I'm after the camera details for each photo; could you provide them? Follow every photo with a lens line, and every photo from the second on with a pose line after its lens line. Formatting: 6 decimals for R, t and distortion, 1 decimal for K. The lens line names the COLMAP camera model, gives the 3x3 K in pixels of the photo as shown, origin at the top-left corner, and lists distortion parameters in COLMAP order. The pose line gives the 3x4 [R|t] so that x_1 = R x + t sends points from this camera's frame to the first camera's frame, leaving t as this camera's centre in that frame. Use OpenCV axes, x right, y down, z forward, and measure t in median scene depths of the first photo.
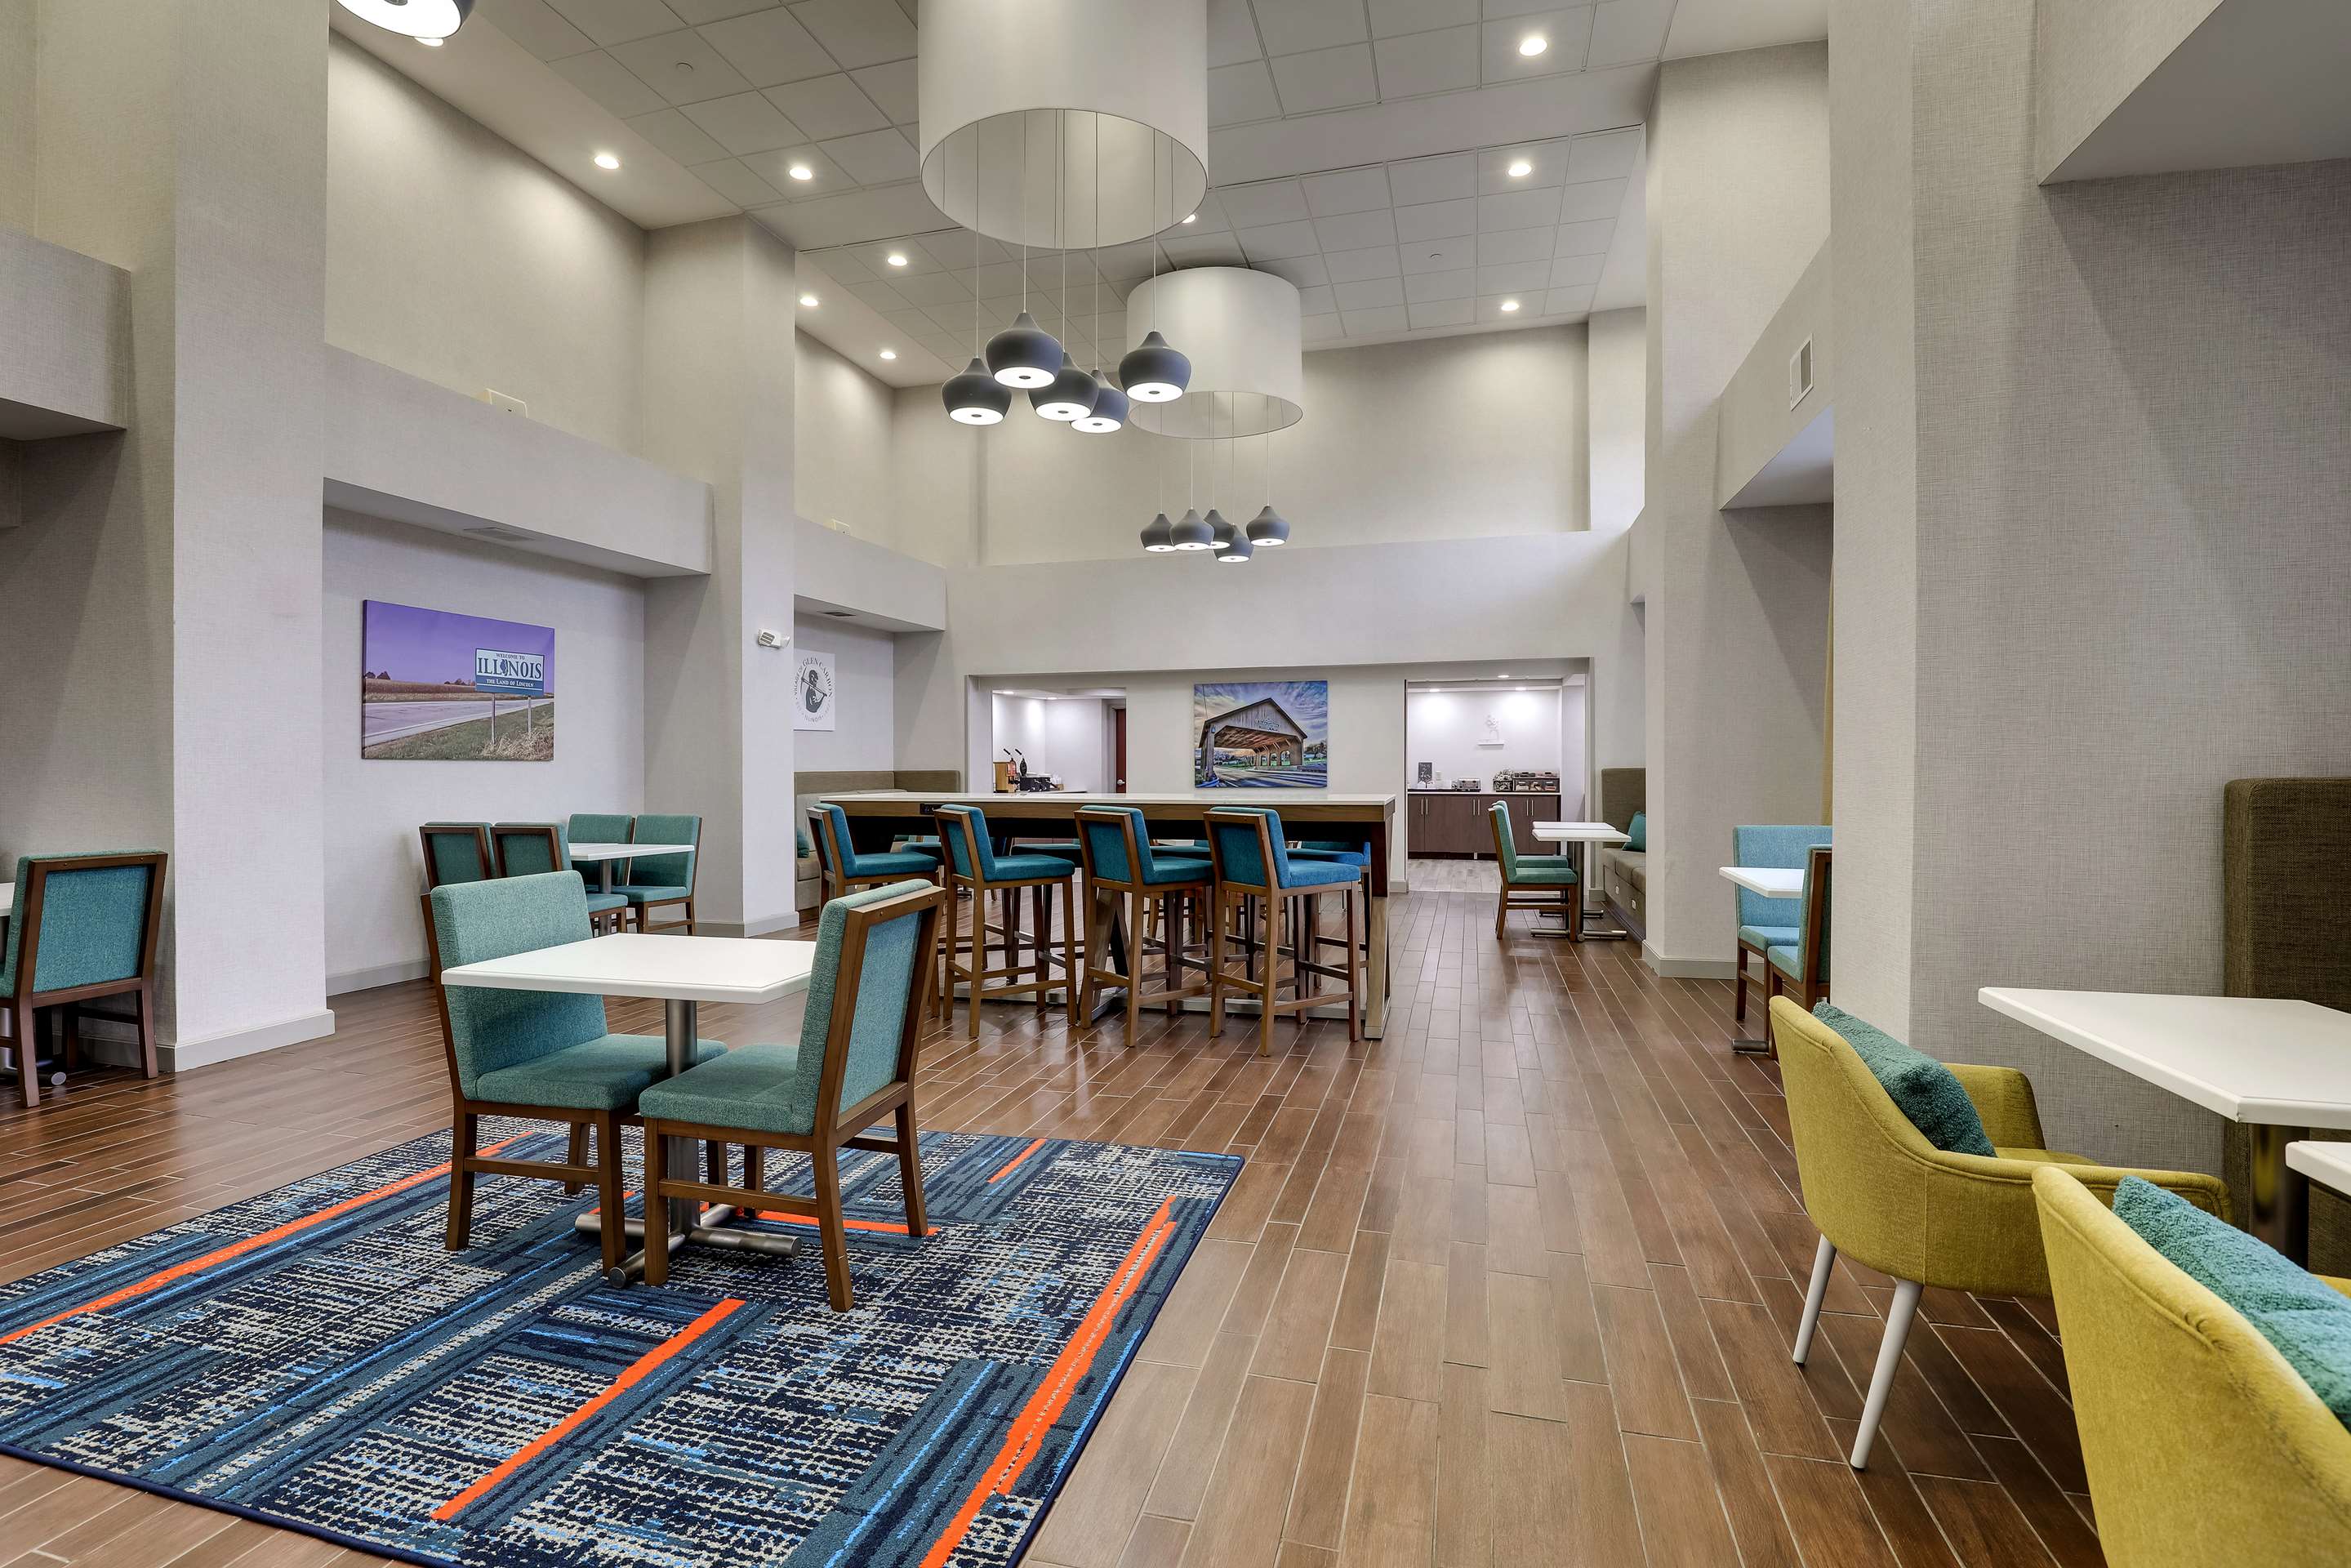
lens RADIAL K [[1113.8, 0, 1147.3], [0, 1113.8, 784.6], [0, 0, 1]] dist [-0.035071, 0.005939]
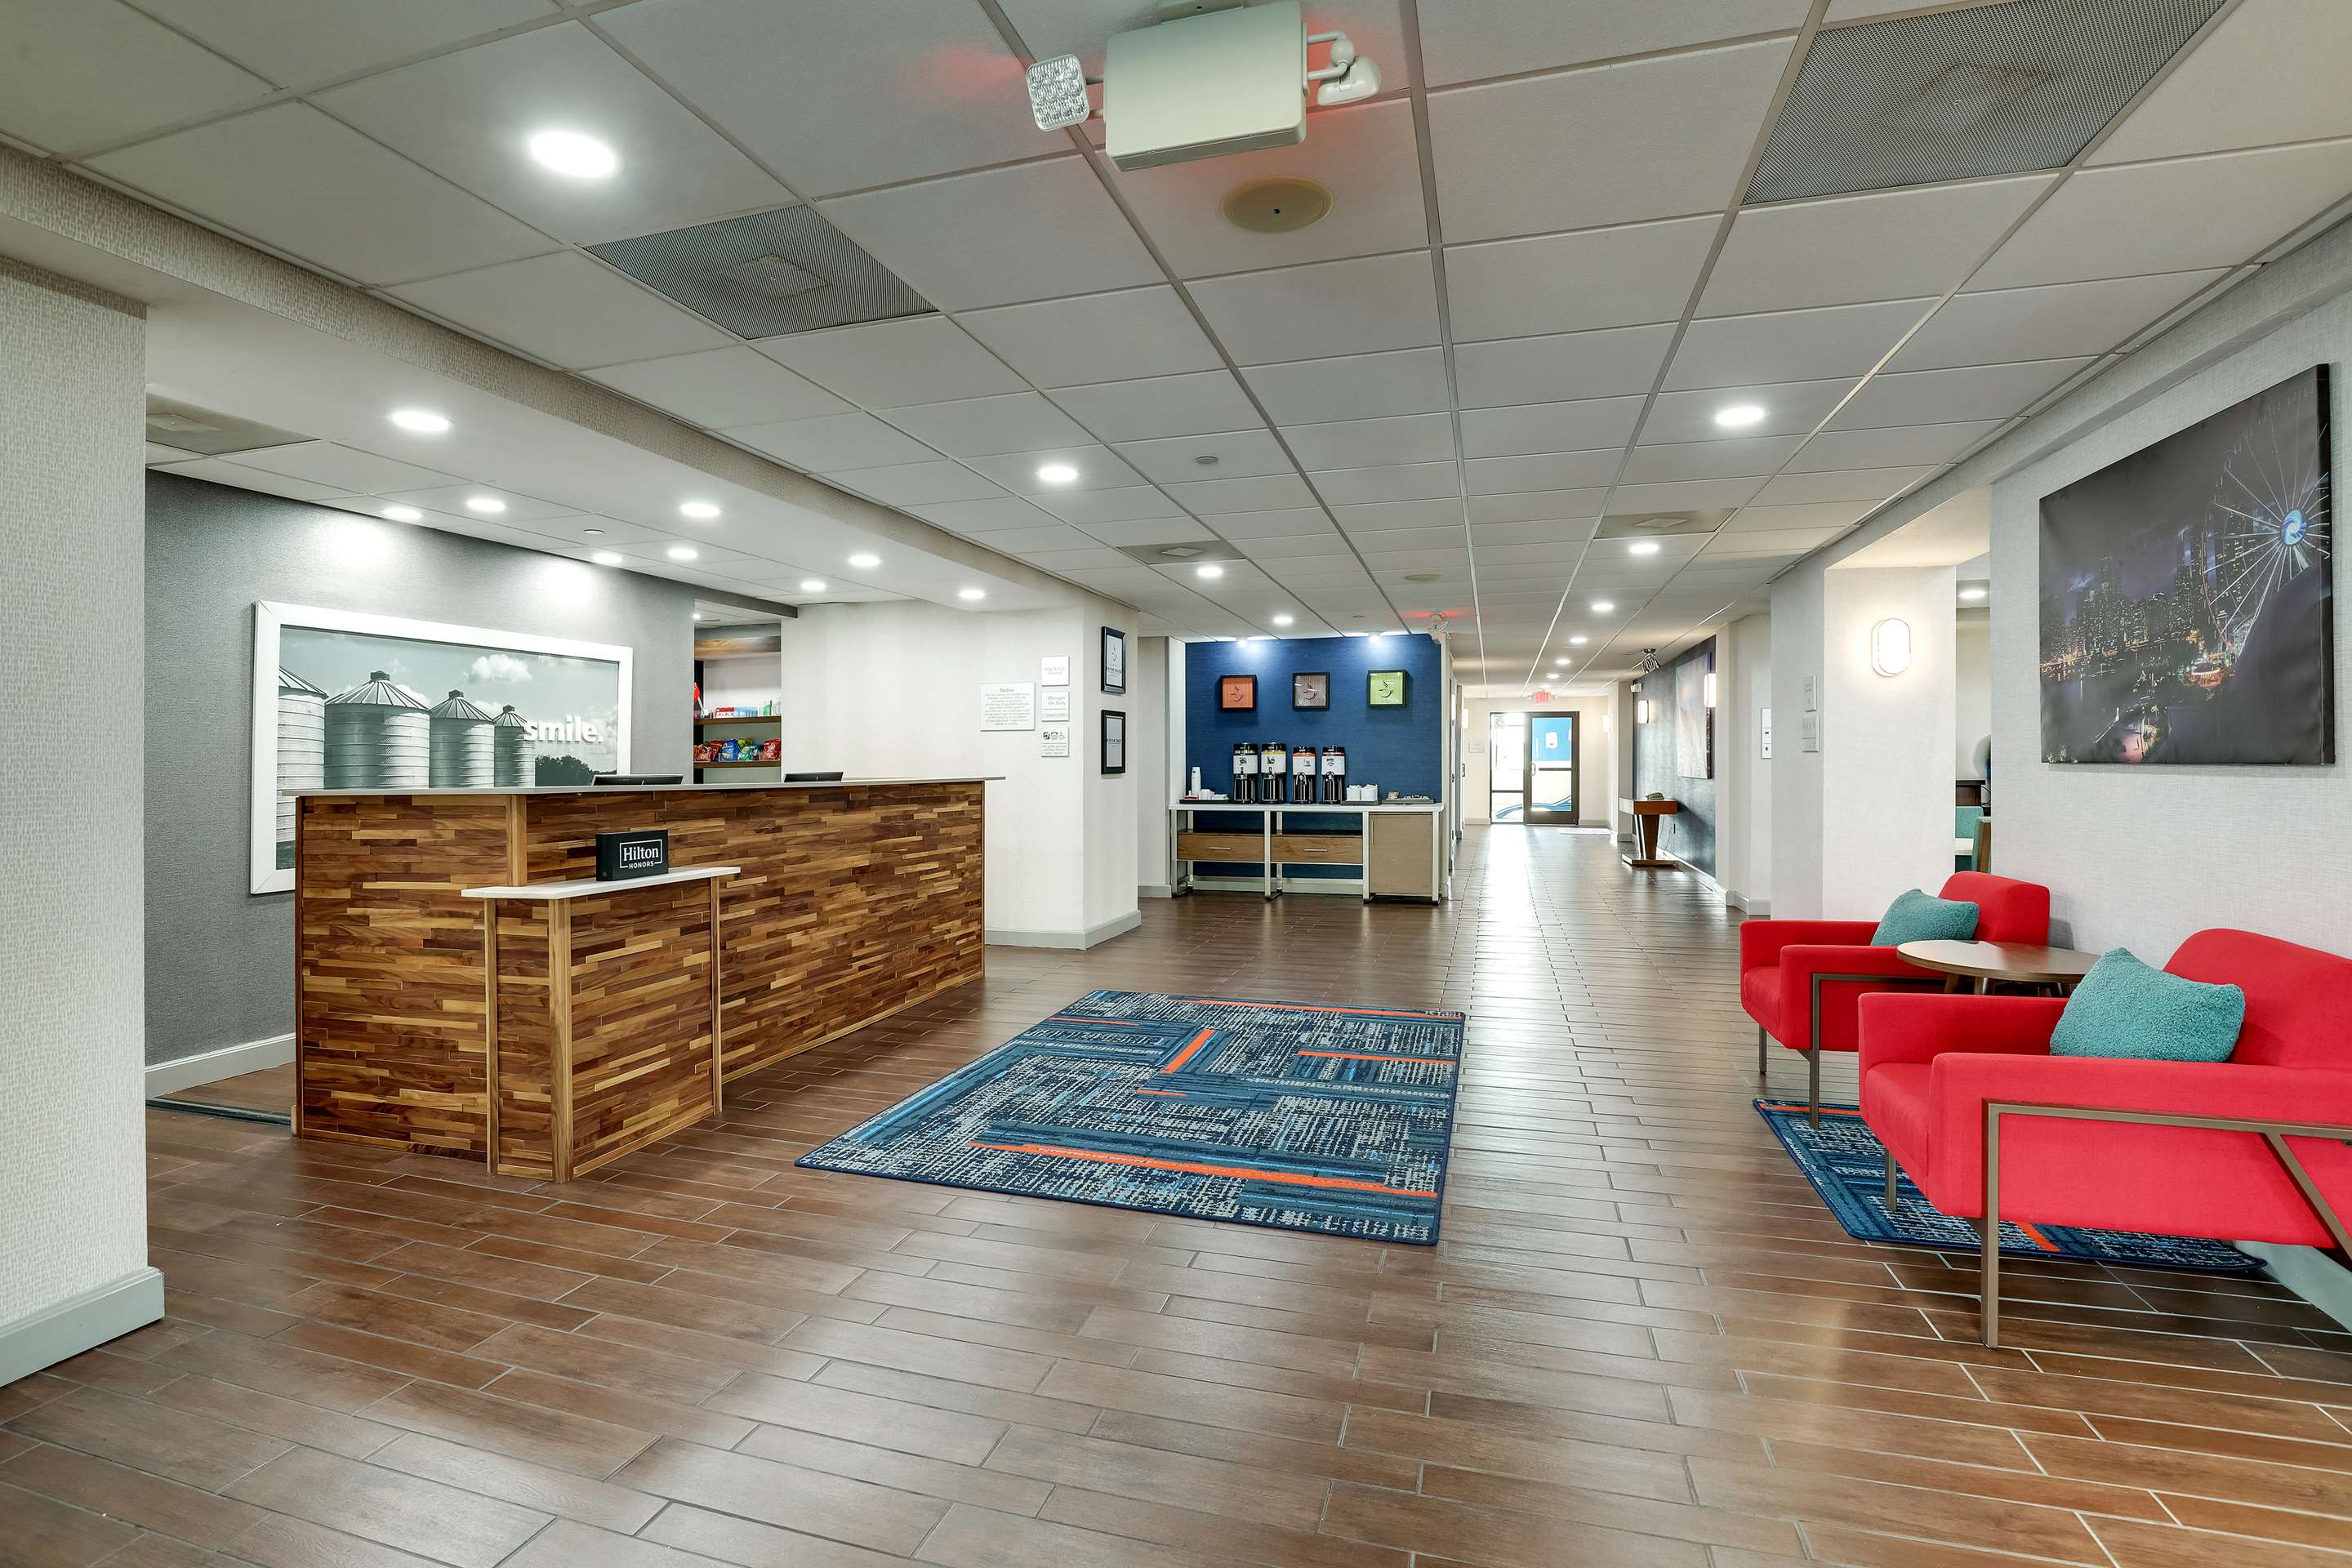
lens RADIAL K [[1114.2, 0, 1183.0], [0, 1114.2, 749.6], [0, 0, 1]] dist [-0.035071, 0.005939]
pose [[0.002293, 0.015298, 0.999880, -1.792597], [0.022049, 0.999639, -0.015345, -0.008782], [-0.999754, 0.022082, 0.001954, 0.951306]]
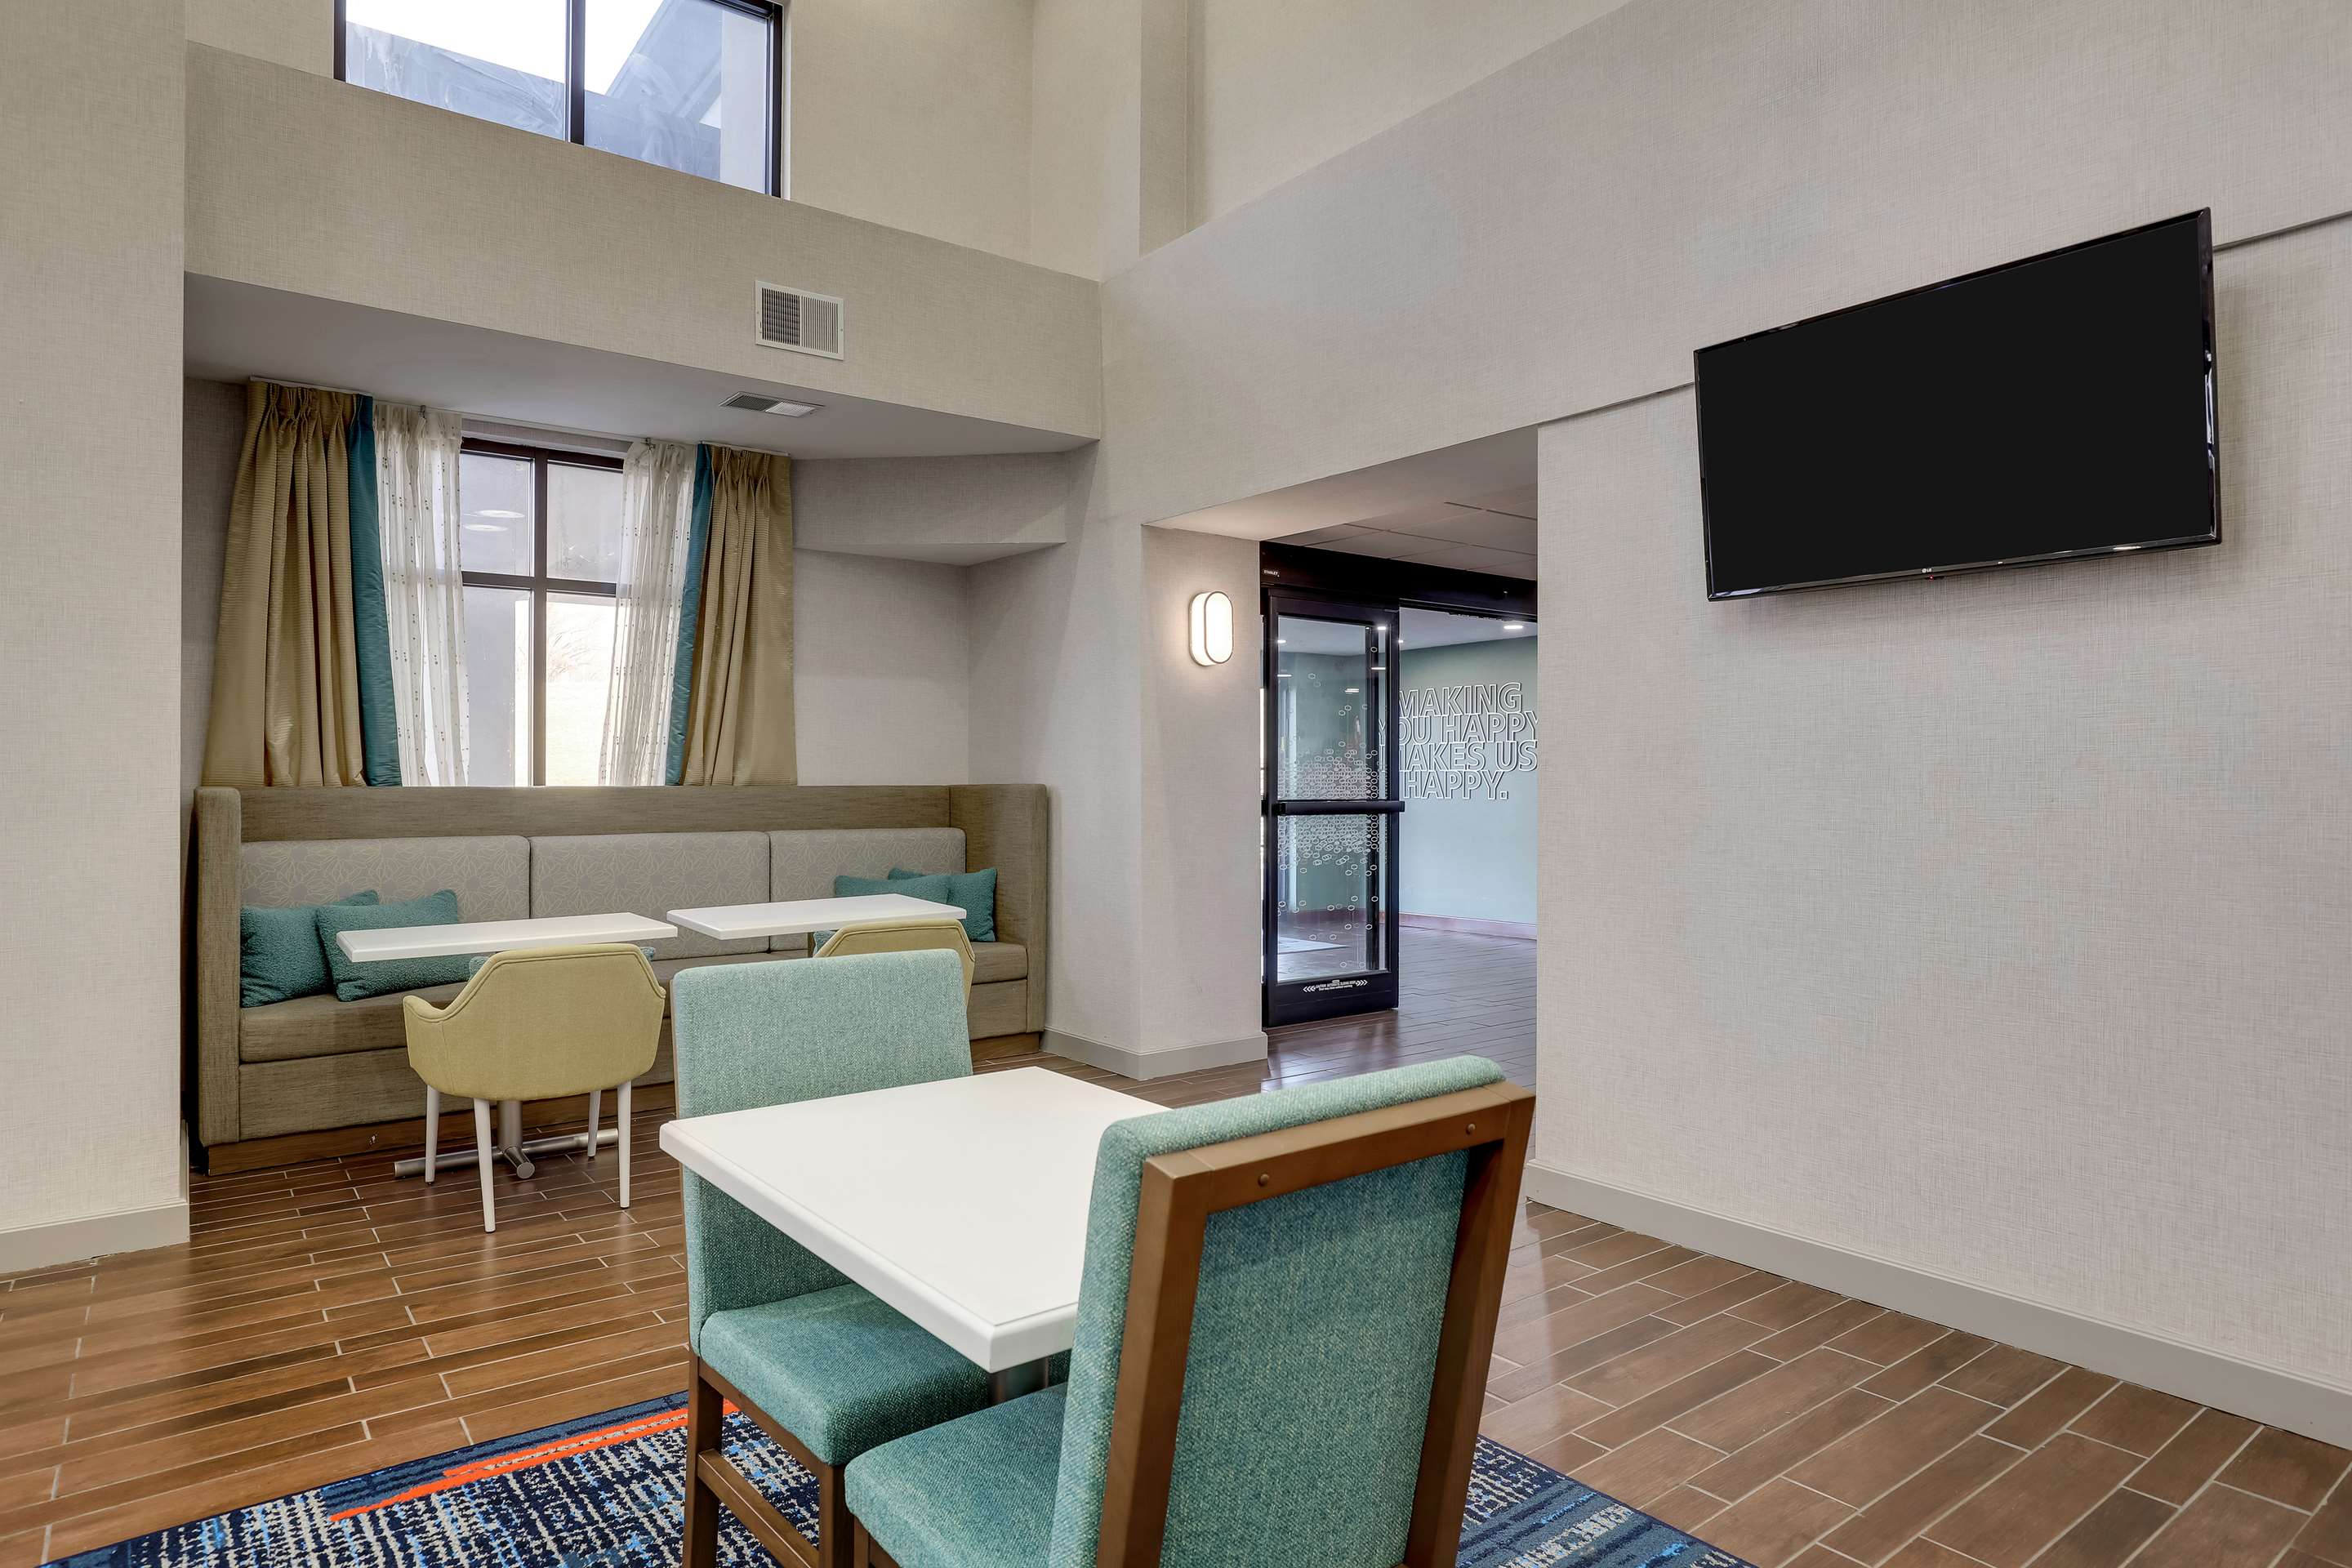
lens RADIAL K [[1349.8, 0, 1187.6], [0, 1349.8, 783.0], [0, 0, 1]] dist [0.002360, 0.001931]
pose [[-0.797975, -0.000086, 0.602691, -0.758176], [0.009701, 0.999869, 0.012987, -0.015888], [-0.602613, 0.016210, -0.797869, 1.279738]]
